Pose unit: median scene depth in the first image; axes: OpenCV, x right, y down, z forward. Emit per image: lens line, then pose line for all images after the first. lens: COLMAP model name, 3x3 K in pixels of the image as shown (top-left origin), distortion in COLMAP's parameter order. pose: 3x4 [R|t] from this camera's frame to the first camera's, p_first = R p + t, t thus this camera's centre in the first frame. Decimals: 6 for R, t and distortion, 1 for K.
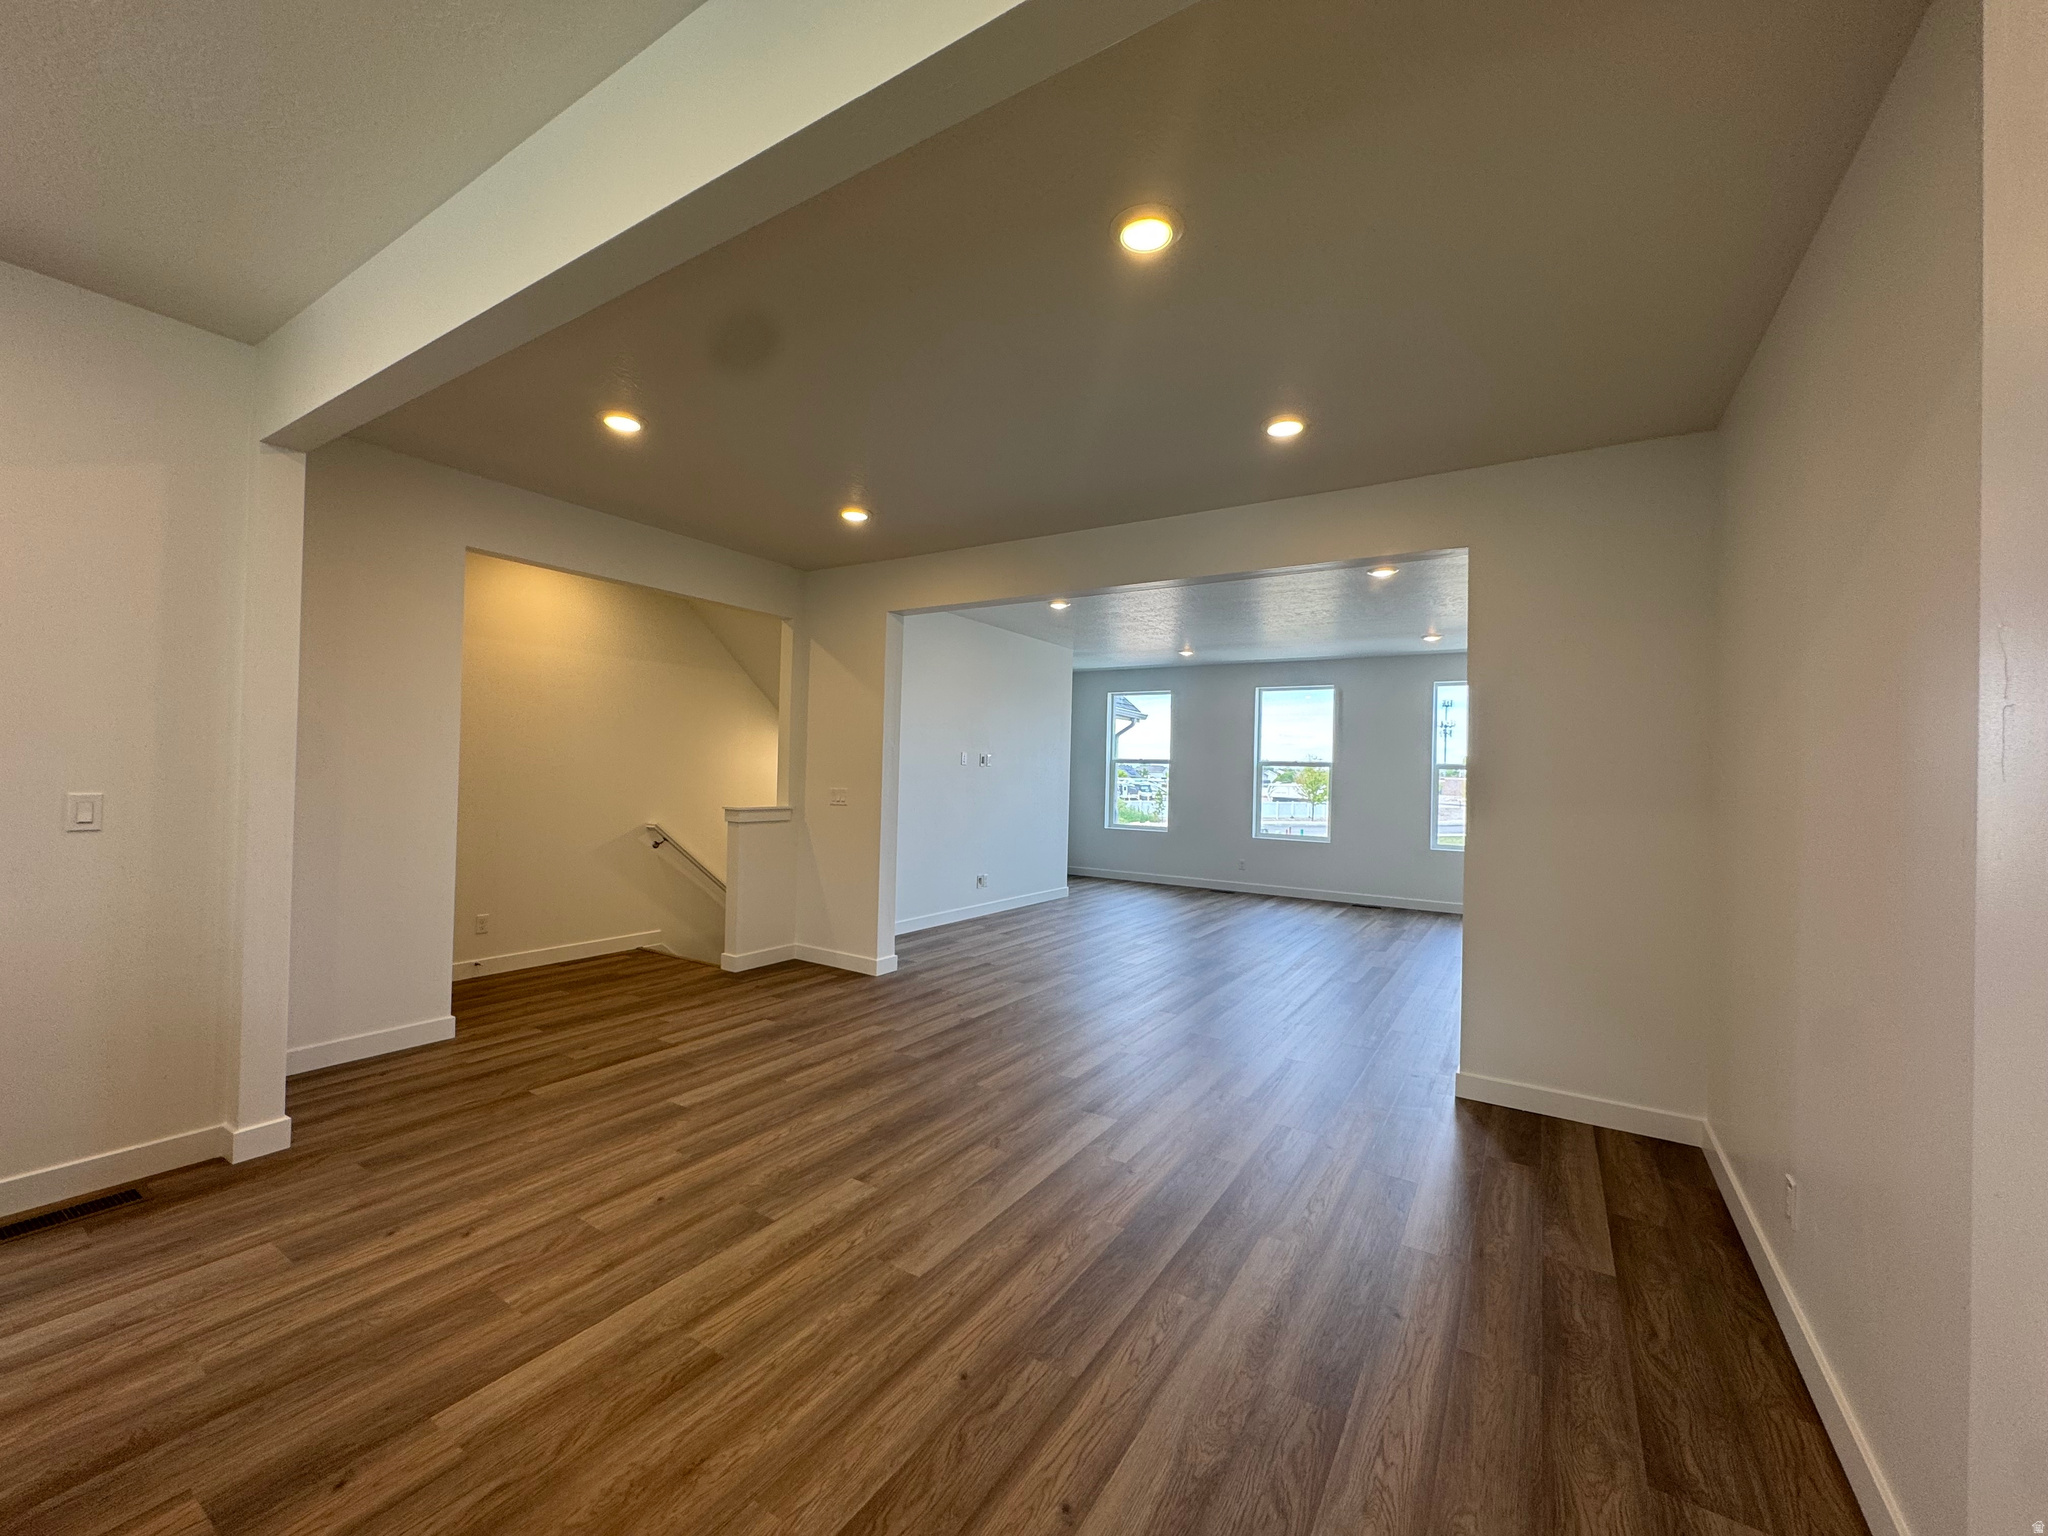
lens RADIAL K [[818.9, 0, 1024.0], [0, 818.9, 768.0], [0, 0, 1]] dist [0.001003, 0.000071]
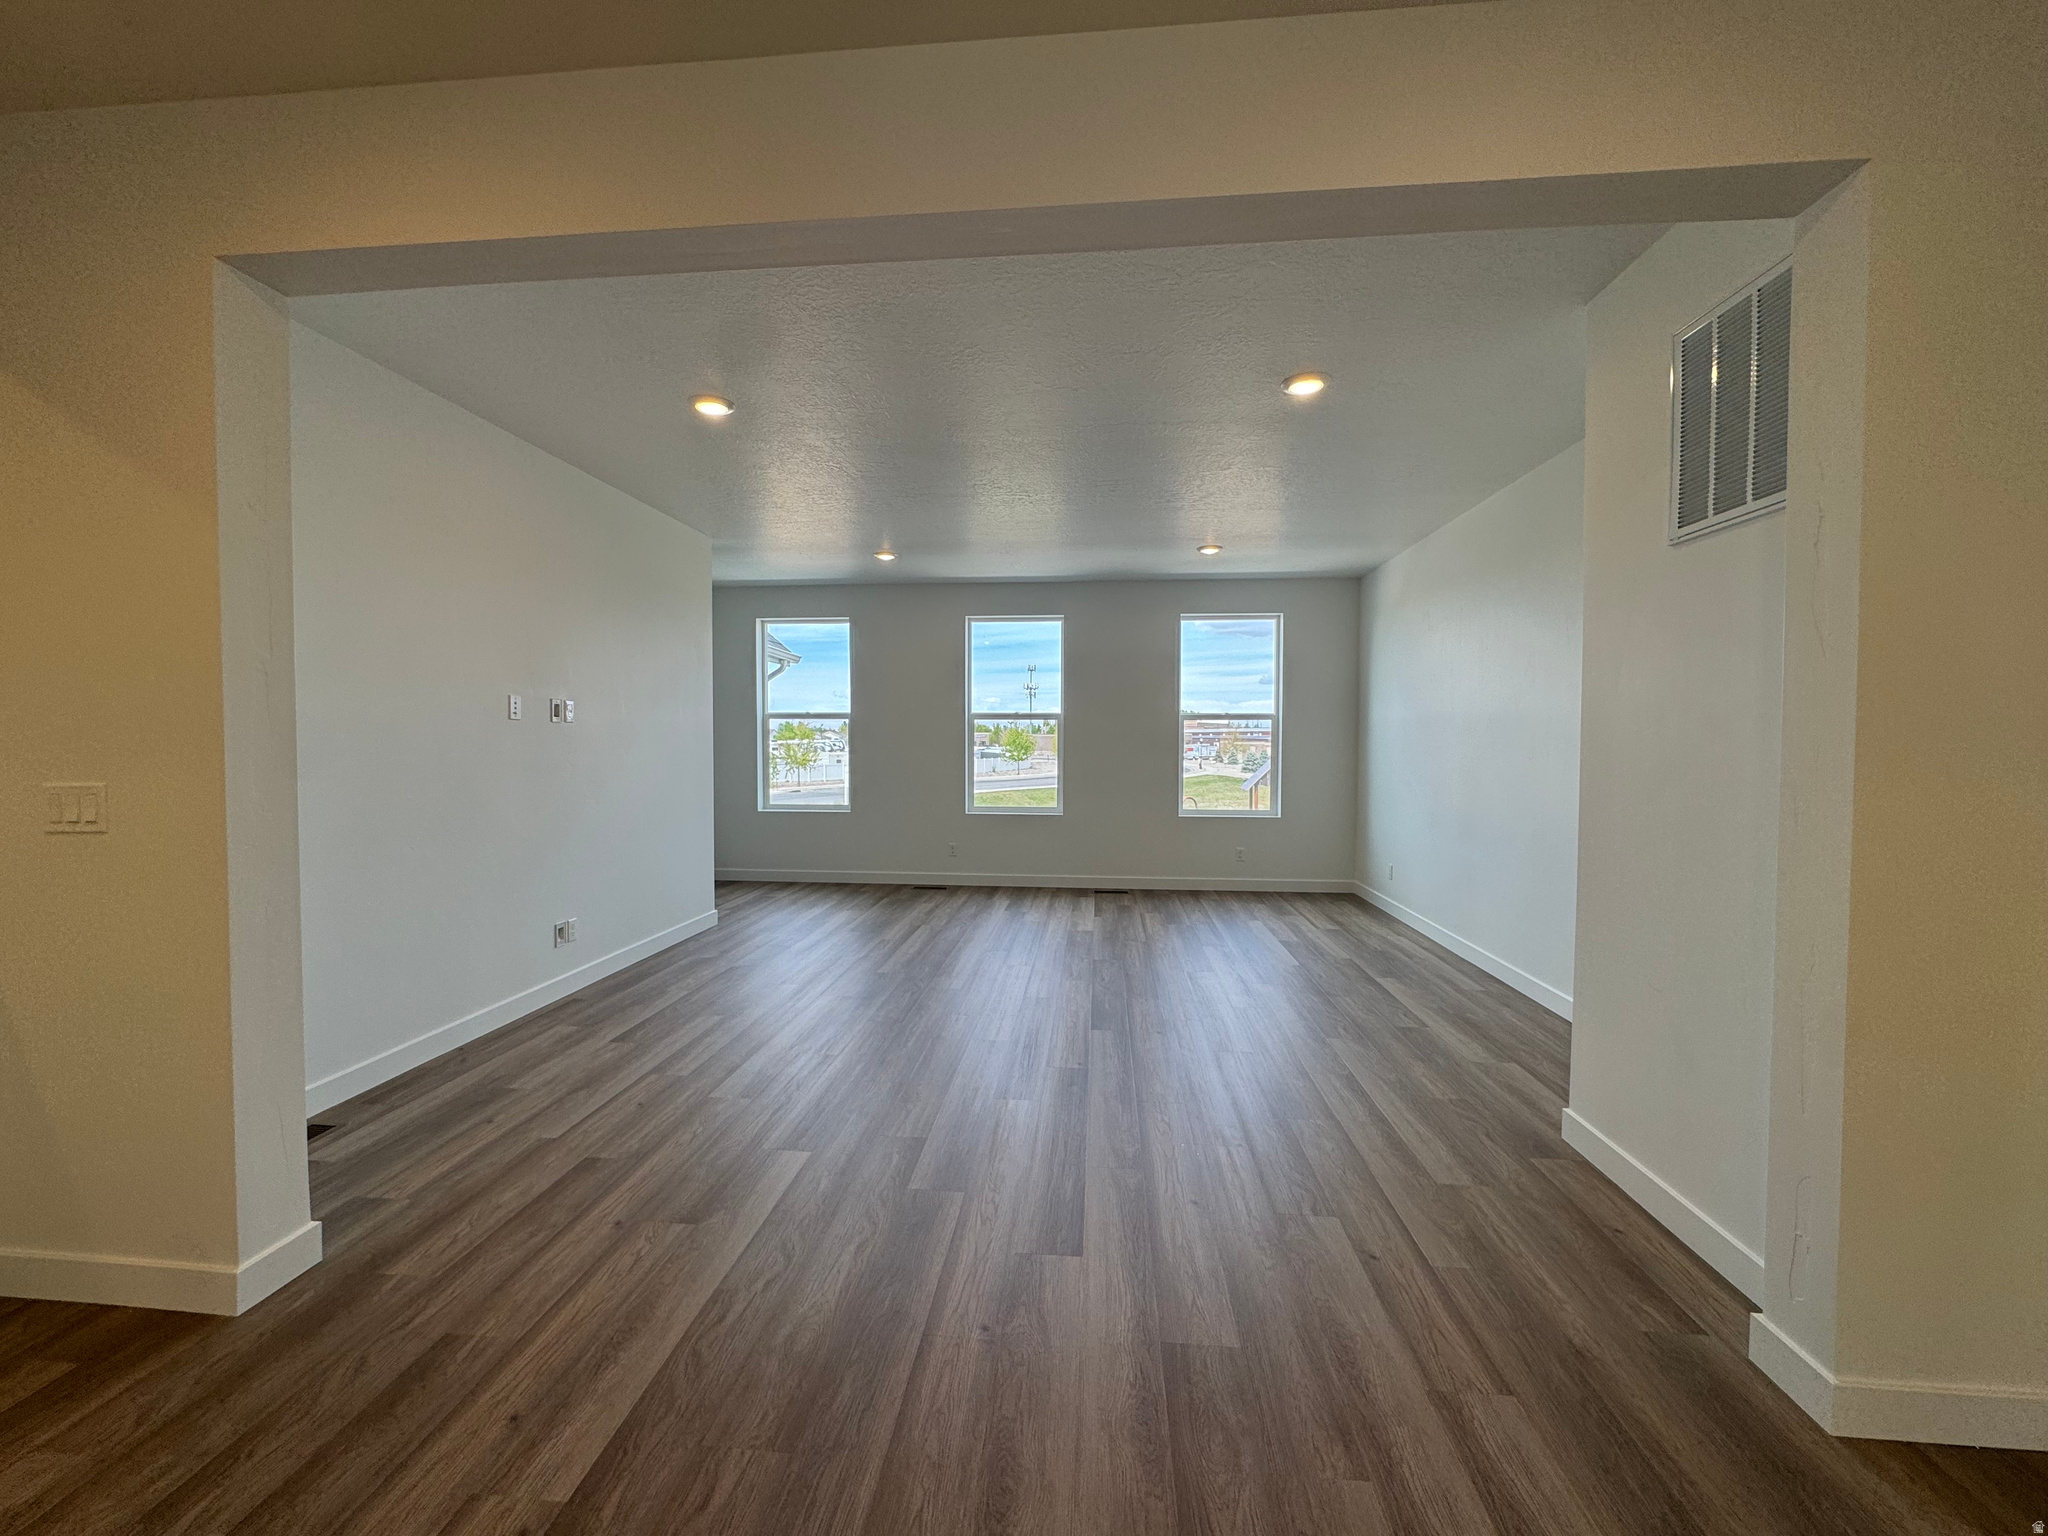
lens RADIAL K [[818.9, 0, 1024.0], [0, 818.9, 768.0], [0, 0, 1]] dist [0.001003, 0.000071]
pose [[0.892165, -0.038694, 0.450050, -0.027924], [0.017607, 0.998546, 0.050949, 0.008190], [-0.451367, -0.037531, 0.891549, 0.538440]]
